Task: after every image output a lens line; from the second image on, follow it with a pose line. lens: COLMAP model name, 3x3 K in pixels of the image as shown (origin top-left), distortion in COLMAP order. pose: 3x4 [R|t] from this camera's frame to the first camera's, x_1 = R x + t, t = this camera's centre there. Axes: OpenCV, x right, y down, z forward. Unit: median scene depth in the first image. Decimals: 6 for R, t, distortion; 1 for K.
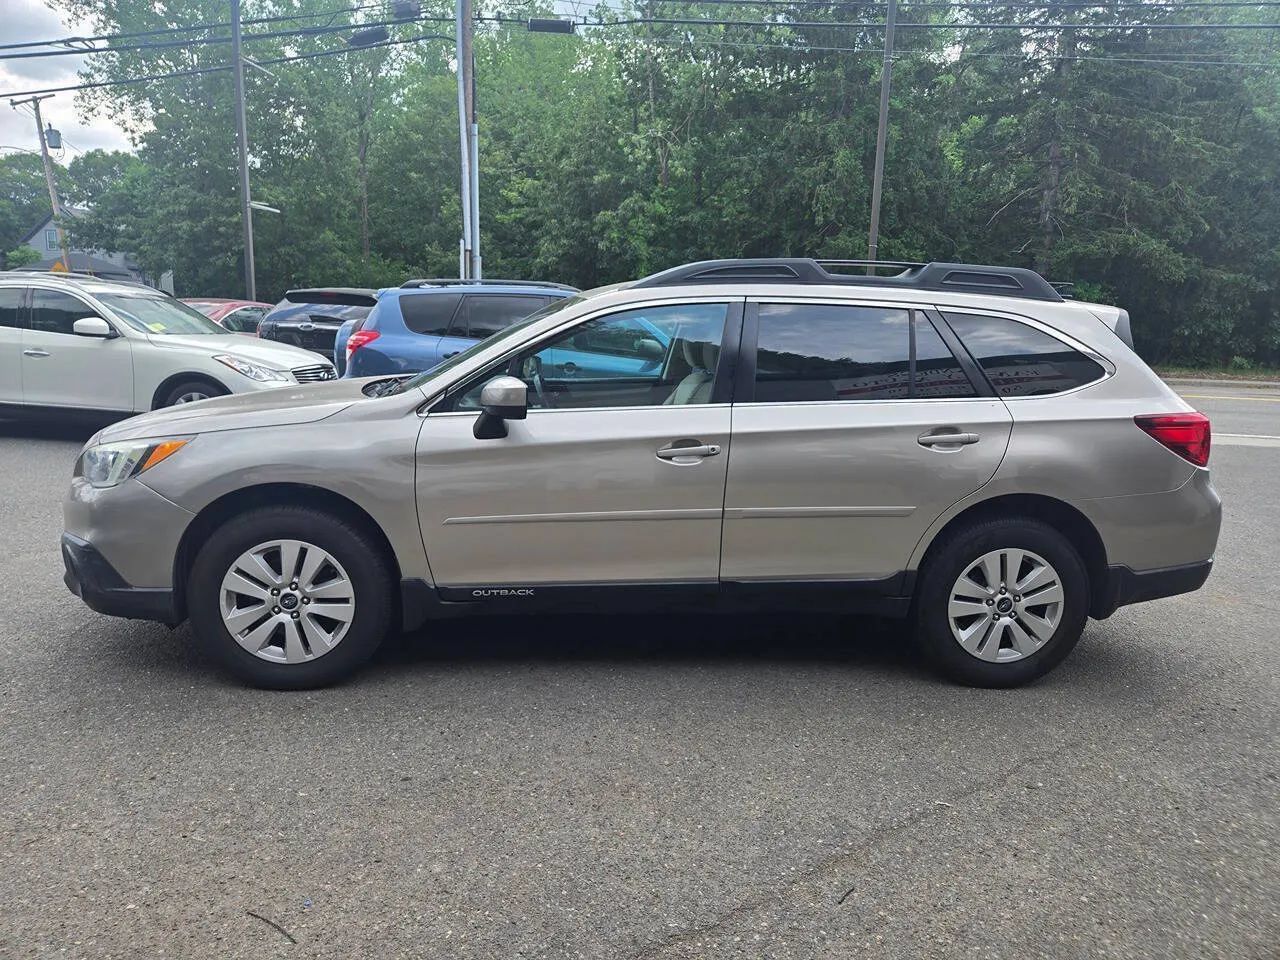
lens RADIAL K [[898.3, 0, 693.7], [0, 898.3, 503.2], [0, 0, 1]] dist [0.054403, -0.041156]
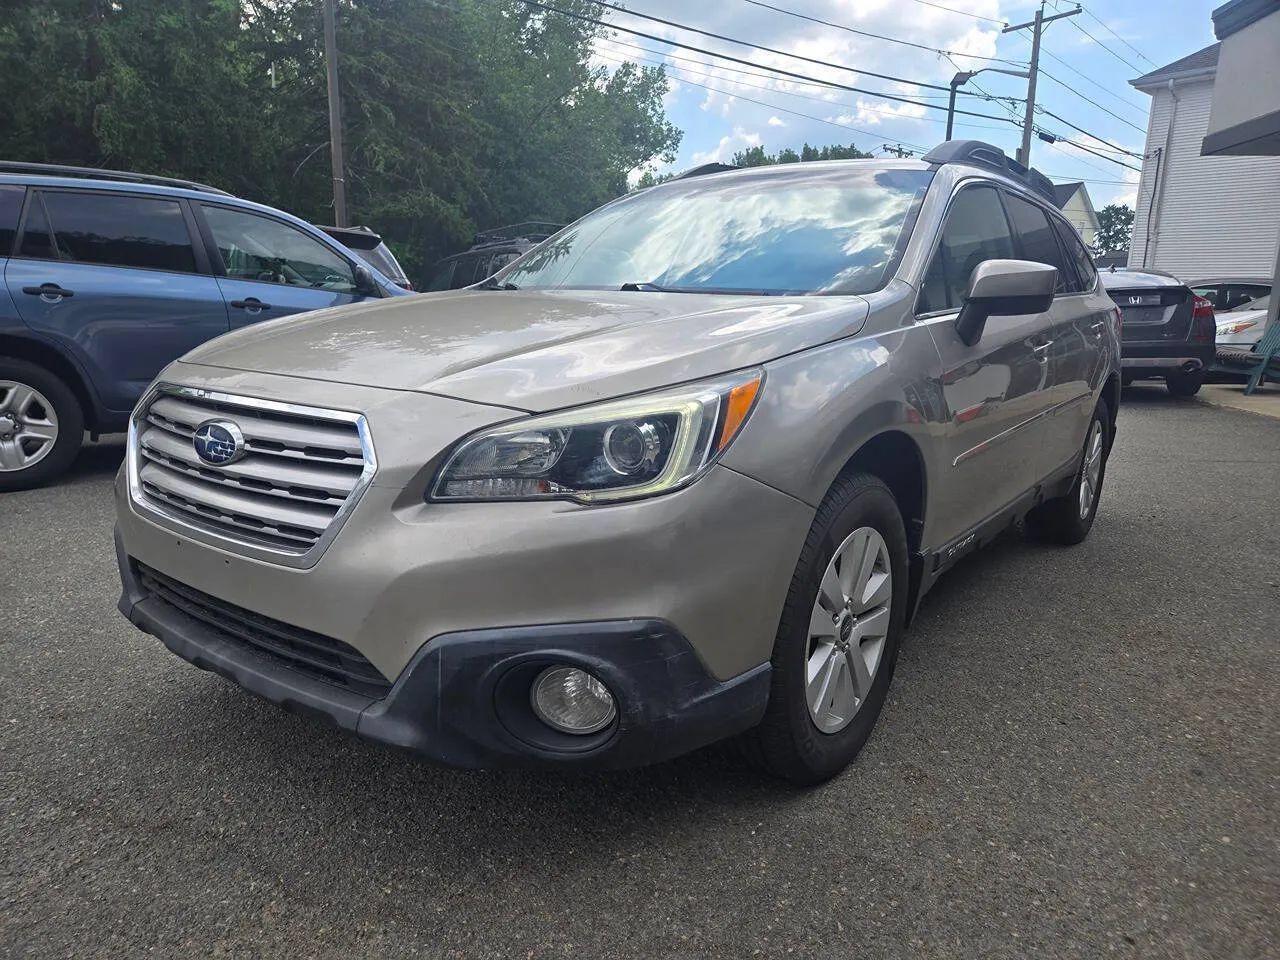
lens RADIAL K [[843.1, 0, 645.1], [0, 843.1, 511.2], [0, 0, 1]] dist [0.058656, -0.045512]
pose [[0.674319, -0.191434, 0.713195, -0.147950], [0.149801, 0.981193, 0.121734, -0.009810], [-0.723086, 0.024750, 0.690315, 0.109880]]
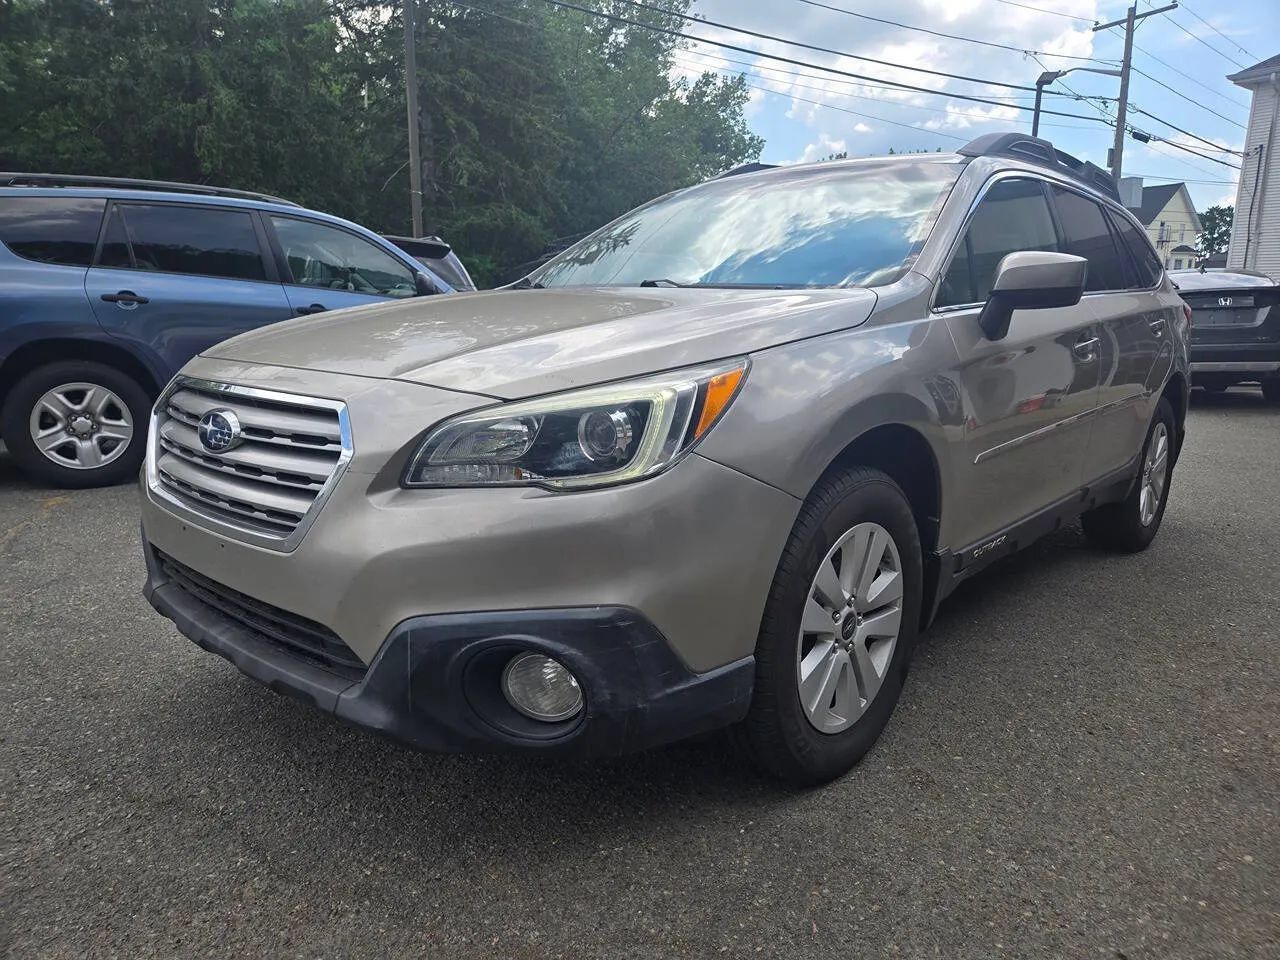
lens RADIAL K [[845.0, 0, 662.0], [0, 845.0, 508.0], [0, 0, 1]] dist [0.057986, -0.046110]
pose [[0.728557, -0.173803, 0.662569, -0.141999], [0.147409, 0.984393, 0.096133, -0.006833], [-0.668936, 0.027631, 0.742806, 0.103927]]
